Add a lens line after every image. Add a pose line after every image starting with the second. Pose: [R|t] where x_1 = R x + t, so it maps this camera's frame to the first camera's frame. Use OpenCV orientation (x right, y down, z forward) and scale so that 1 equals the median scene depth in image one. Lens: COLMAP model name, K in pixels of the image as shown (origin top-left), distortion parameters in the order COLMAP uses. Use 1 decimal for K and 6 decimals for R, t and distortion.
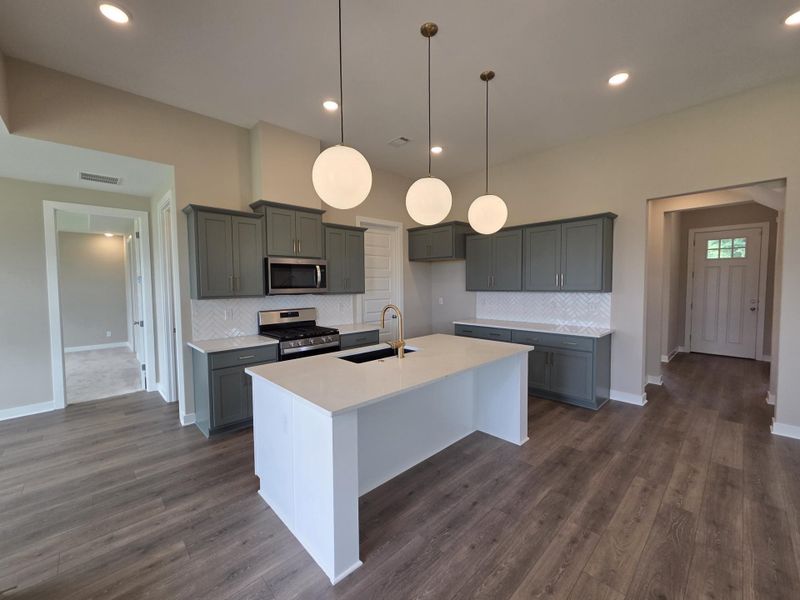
lens RADIAL K [[325.0, 0, 399.2], [0, 325.0, 298.3], [0, 0, 1]] dist [-0.003696, 0.001567]
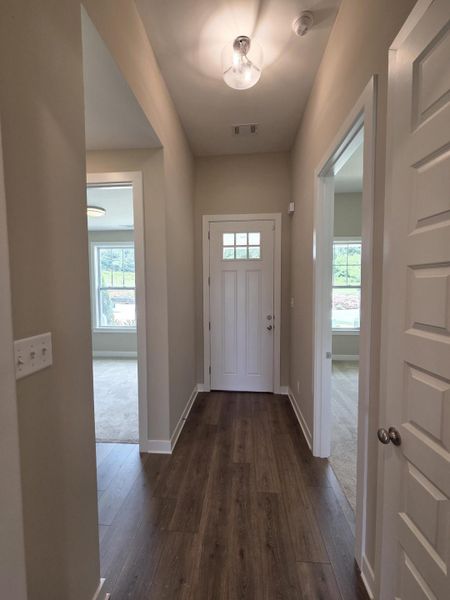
lens RADIAL K [[243.8, 0, 224.2], [0, 243.8, 303.7], [0, 0, 1]] dist [-0.003696, 0.001567]
pose [[0.727535, -0.034436, 0.685206, 0.299094], [0.034726, 0.999308, 0.013351, -0.015984], [-0.685191, 0.014081, 0.728227, 0.313944]]
